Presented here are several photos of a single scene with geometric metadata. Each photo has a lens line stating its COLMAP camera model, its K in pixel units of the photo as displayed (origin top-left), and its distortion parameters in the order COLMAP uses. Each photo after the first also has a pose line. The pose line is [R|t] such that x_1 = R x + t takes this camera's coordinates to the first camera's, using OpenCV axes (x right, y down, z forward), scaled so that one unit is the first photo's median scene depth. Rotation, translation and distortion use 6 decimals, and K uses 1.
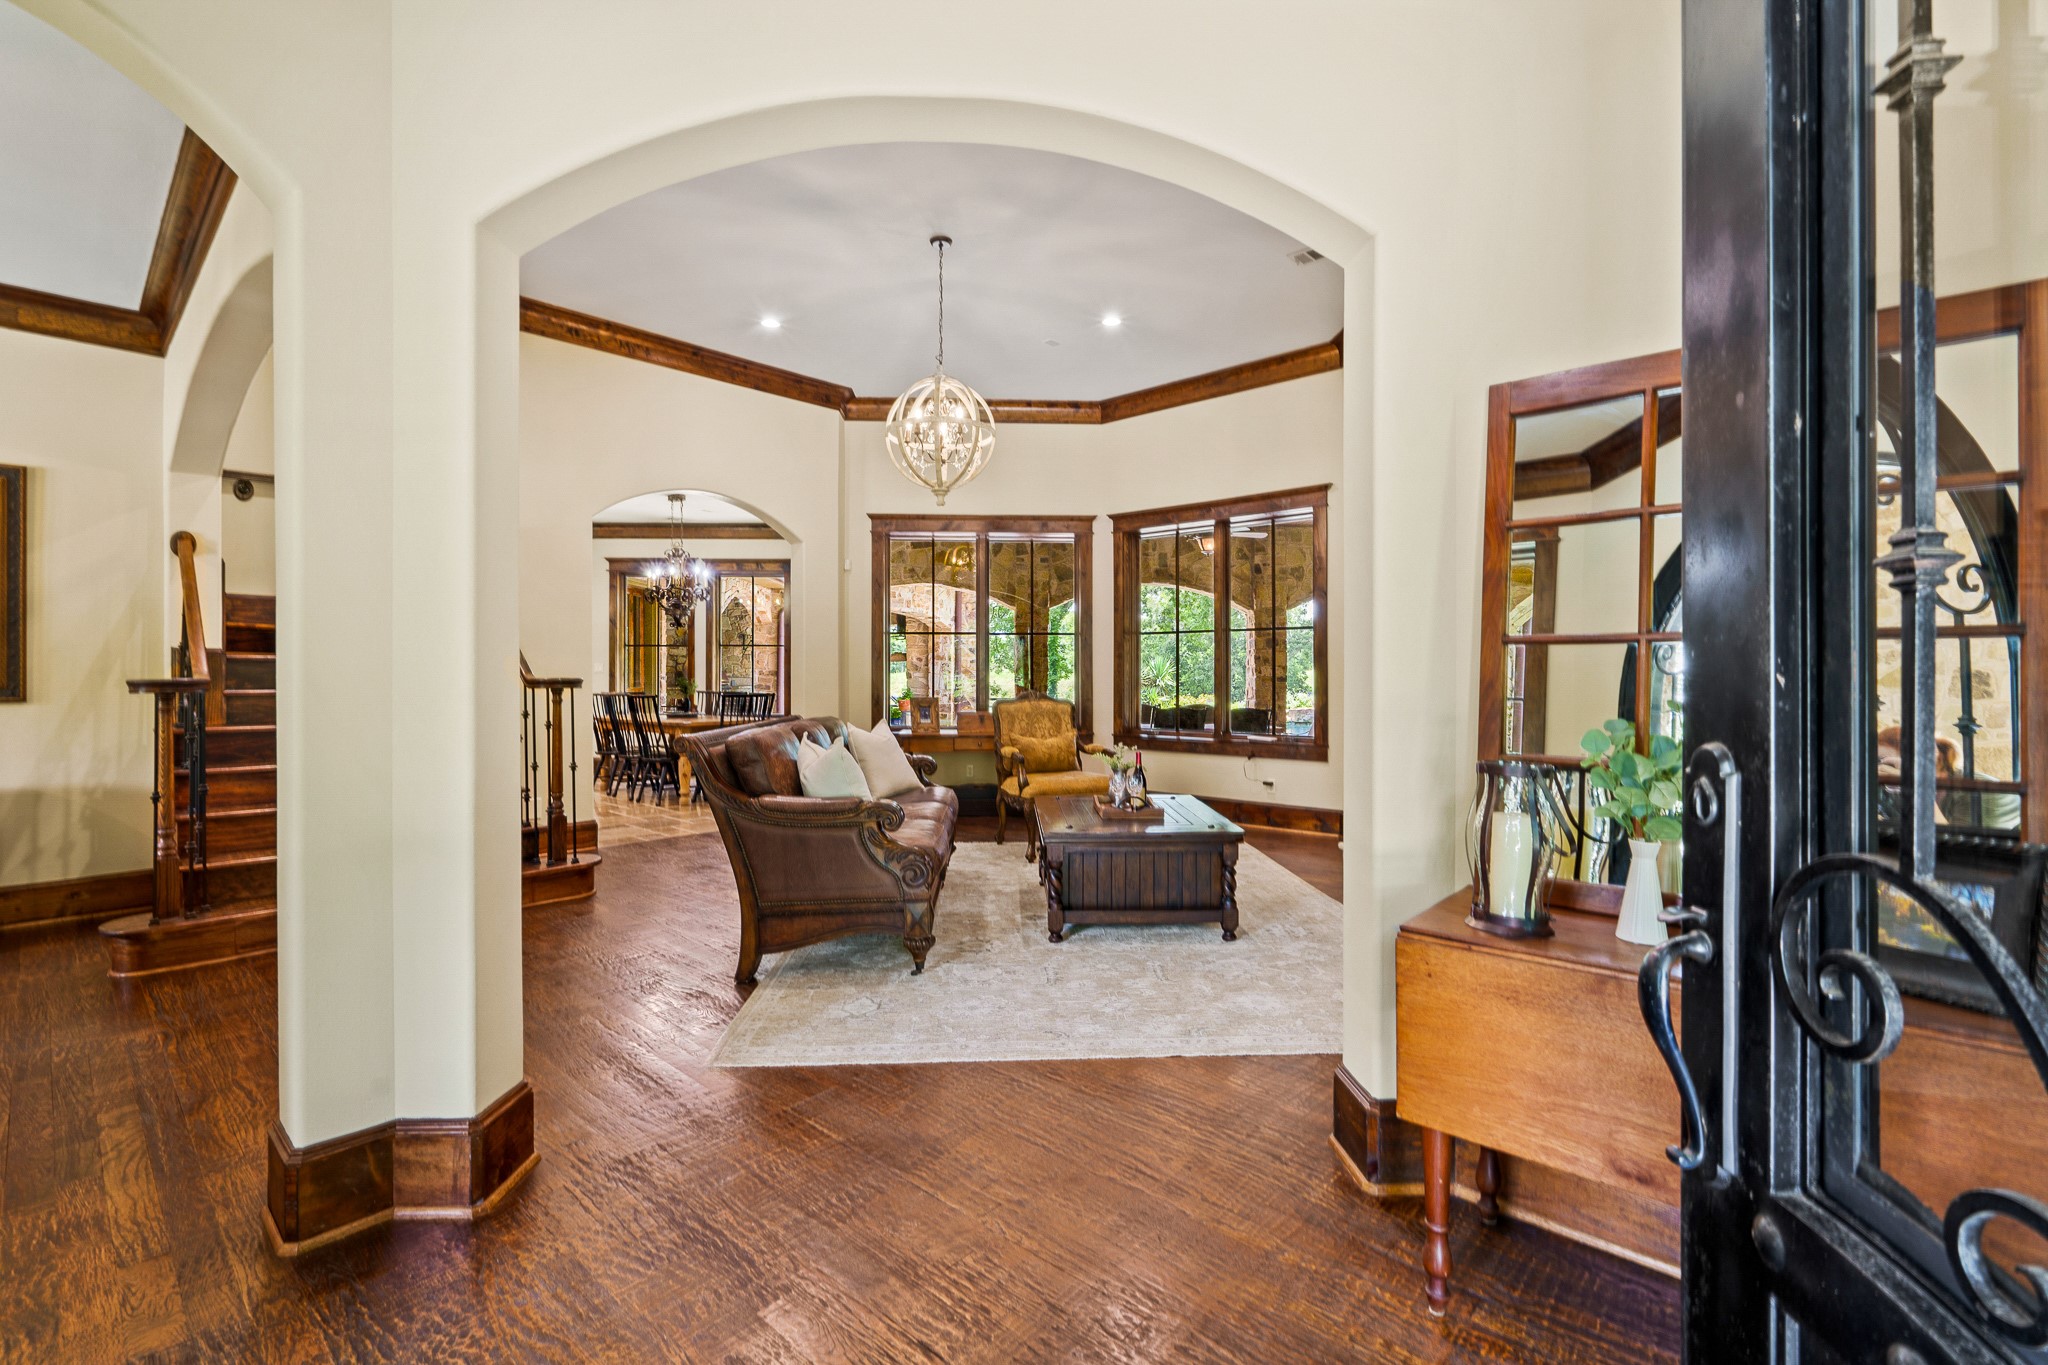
lens RADIAL K [[895.7, 0, 1027.9], [0, 895.7, 680.4], [0, 0, 1]] dist [-0.003233, -0.000610]
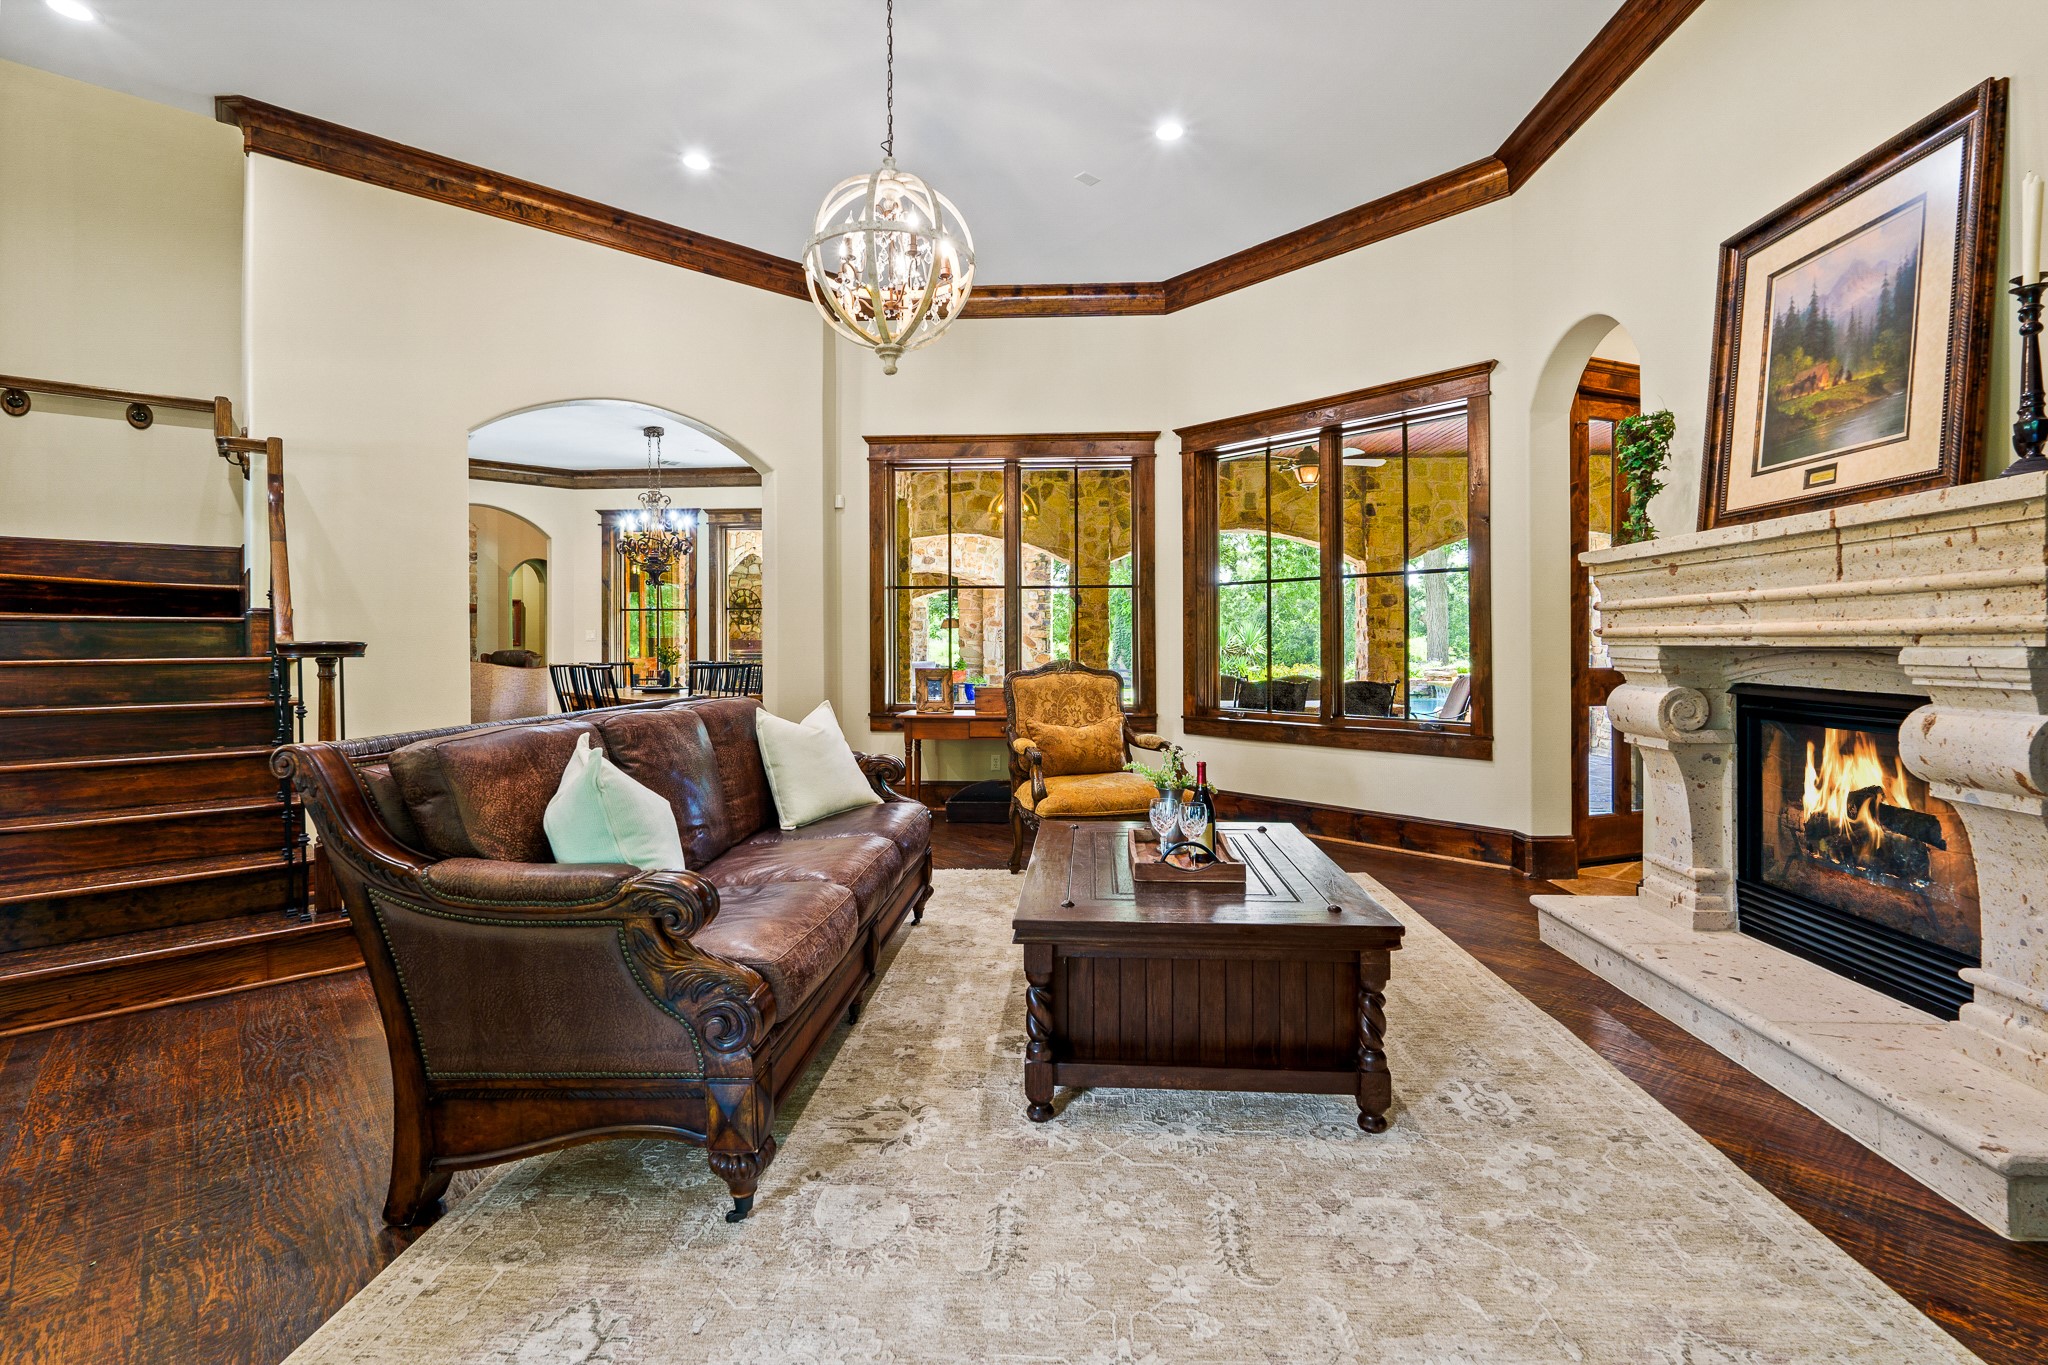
lens RADIAL K [[895.7, 0, 985.8], [0, 895.7, 654.7], [0, 0, 1]] dist [-0.003233, -0.000610]
pose [[0.990068, -0.004200, -0.140528, 0.039332], [0.004842, 0.999979, 0.004222, 0.003893], [0.140508, -0.004861, 0.990068, 0.235320]]
